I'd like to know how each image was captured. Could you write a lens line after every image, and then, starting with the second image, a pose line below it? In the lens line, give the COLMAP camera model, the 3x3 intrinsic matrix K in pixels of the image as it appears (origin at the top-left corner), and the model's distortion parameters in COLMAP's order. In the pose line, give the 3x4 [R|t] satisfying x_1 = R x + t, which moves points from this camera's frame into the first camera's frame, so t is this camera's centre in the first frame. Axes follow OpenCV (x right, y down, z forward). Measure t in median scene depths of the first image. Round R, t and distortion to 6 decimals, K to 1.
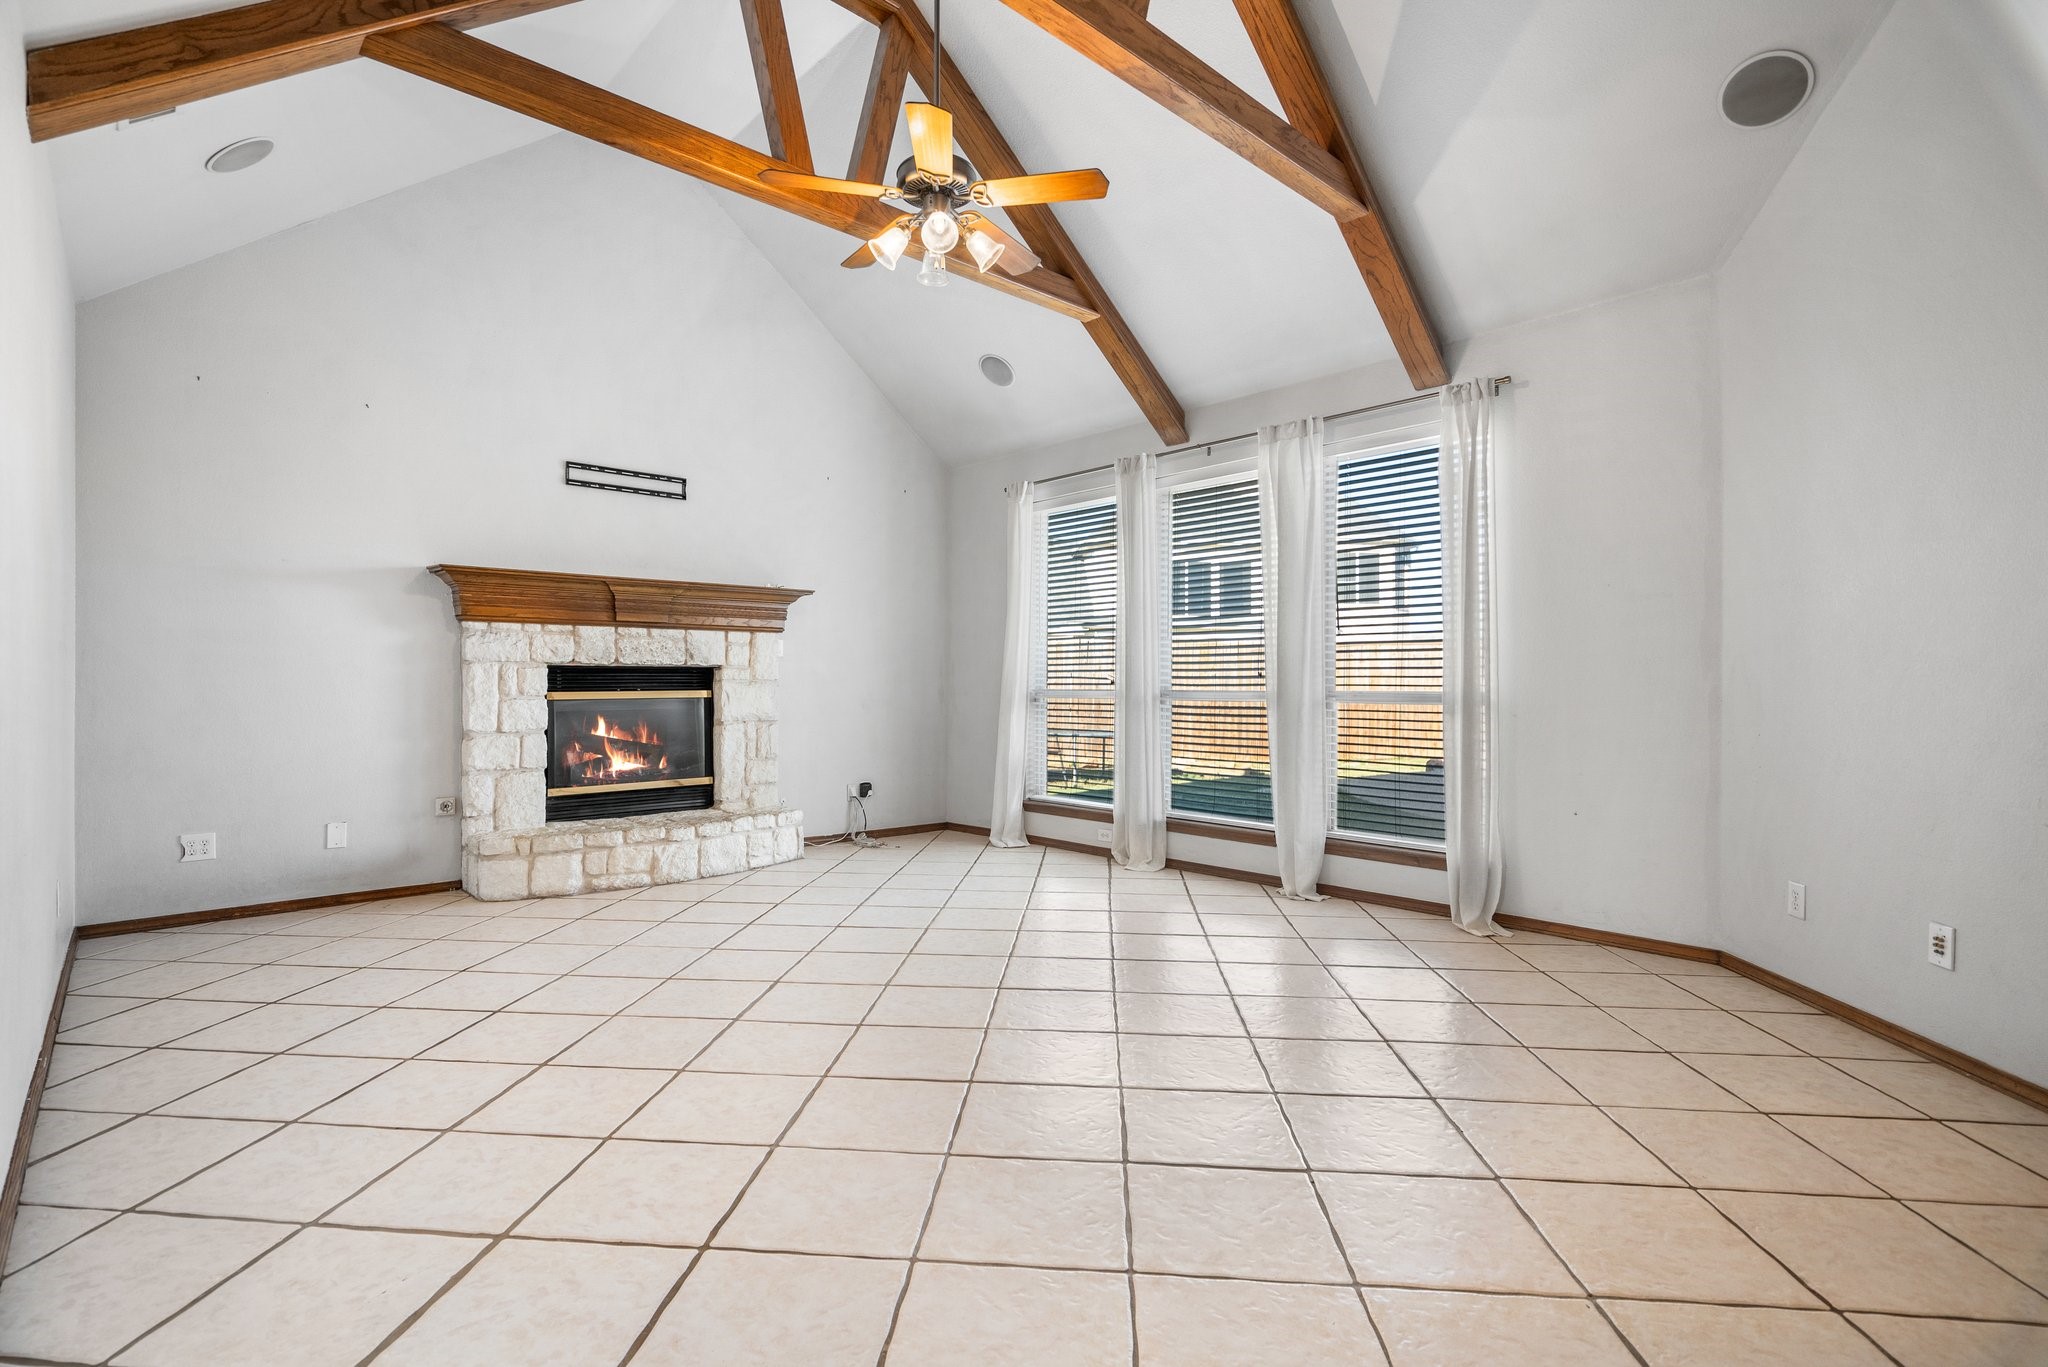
lens RADIAL K [[972.0, 0, 1004.1], [0, 972.0, 687.1], [0, 0, 1]] dist [-0.002505, 0.000717]
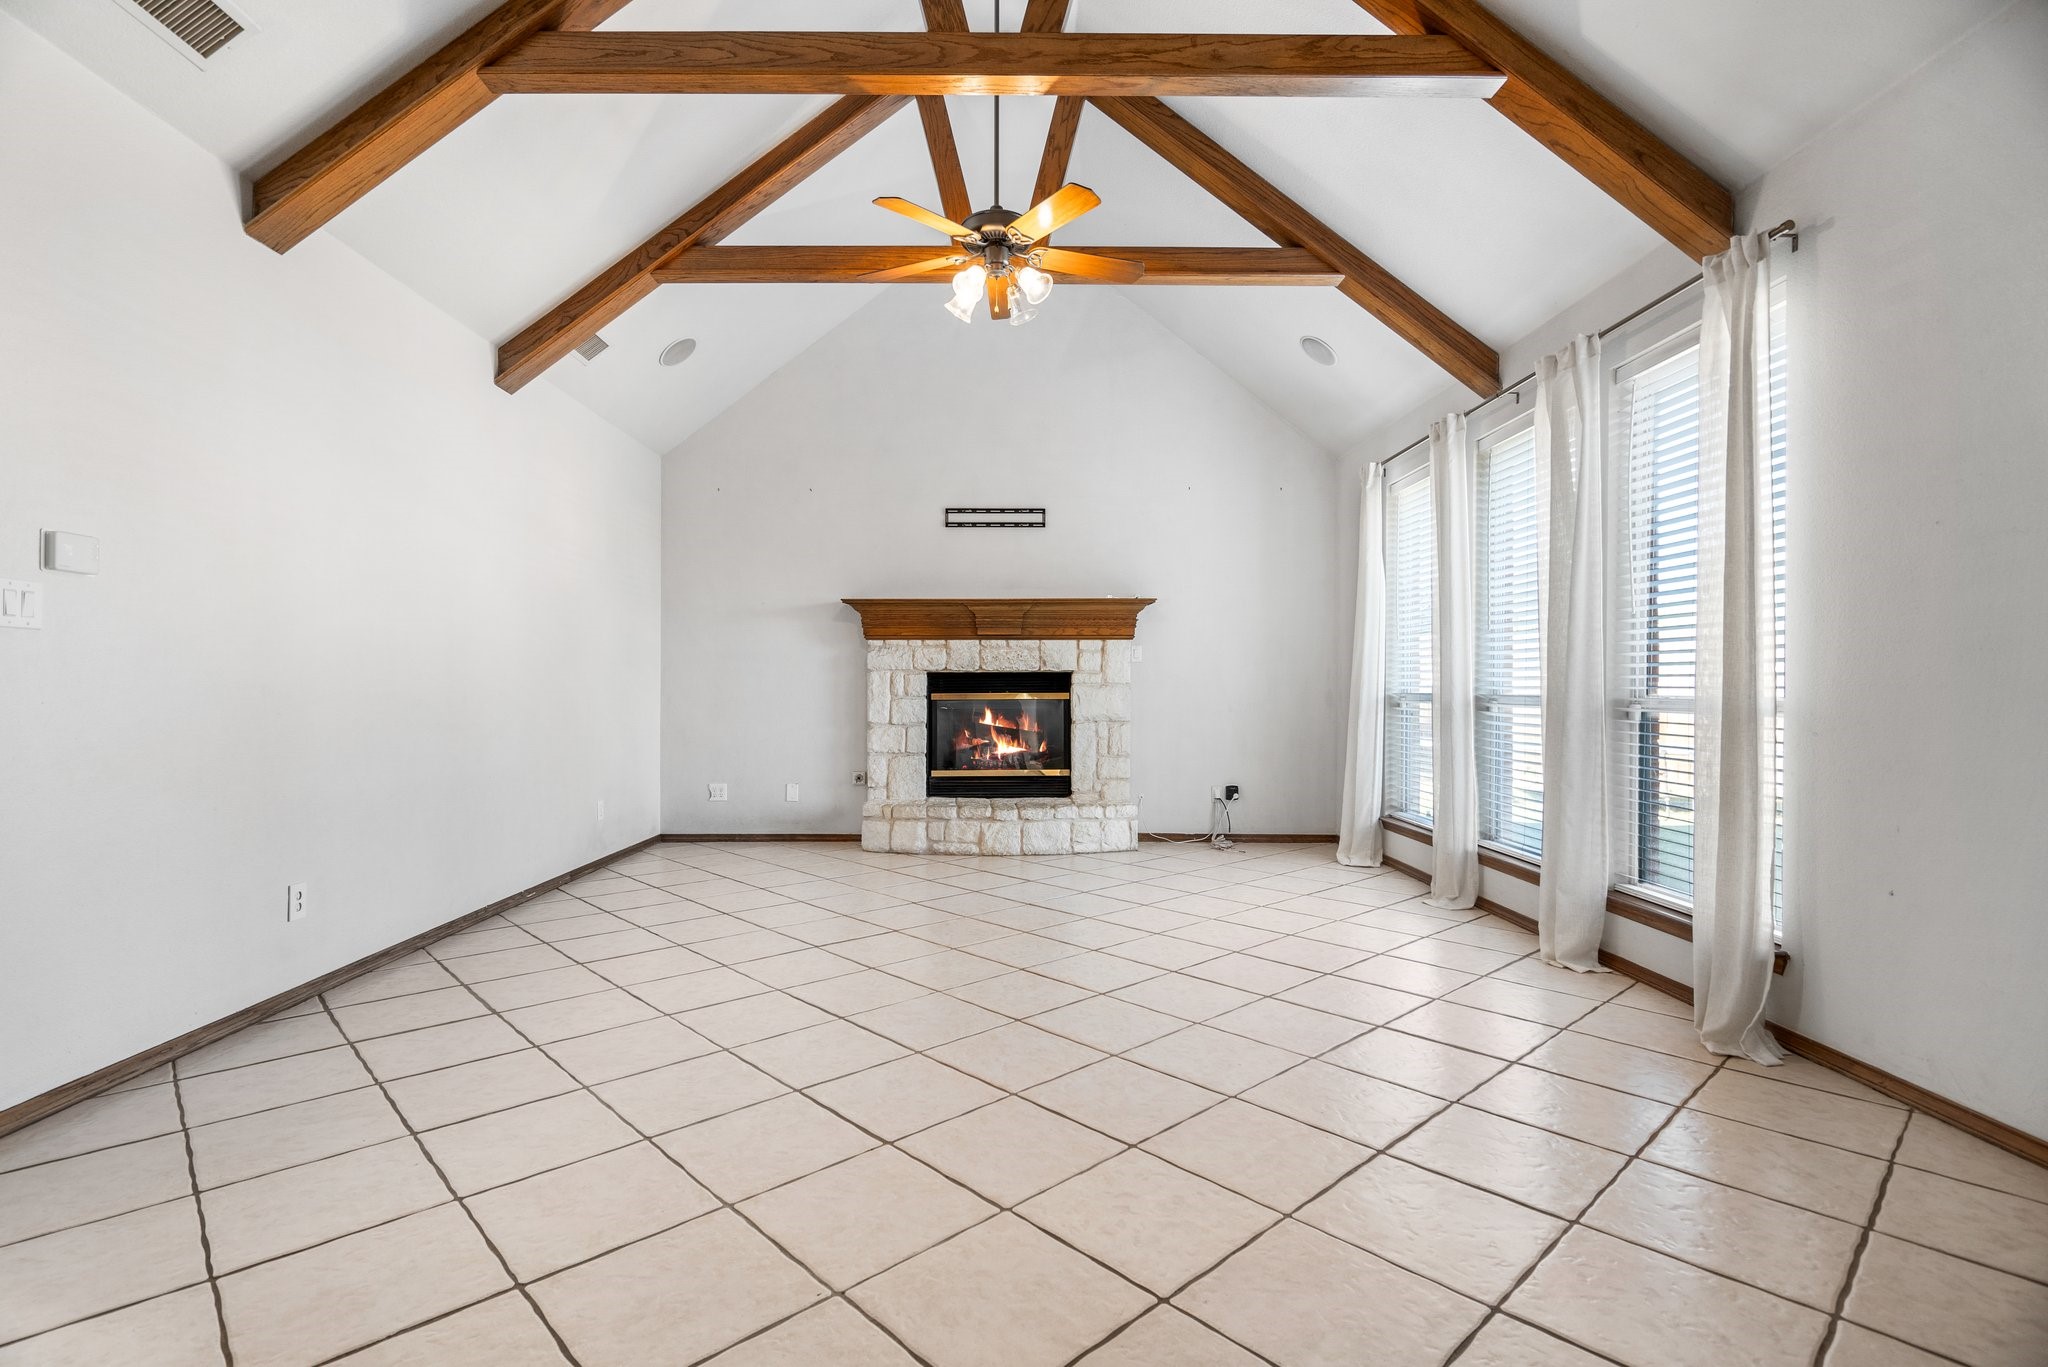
lens RADIAL K [[983.1, 0, 1003.0], [0, 983.1, 683.8], [0, 0, 1]] dist [-0.004739, 0.000010]
pose [[0.741697, -0.003891, -0.670723, 0.454130], [-0.002018, 0.999966, -0.008033, 0.002642], [0.670732, 0.007312, 0.741664, 0.115717]]
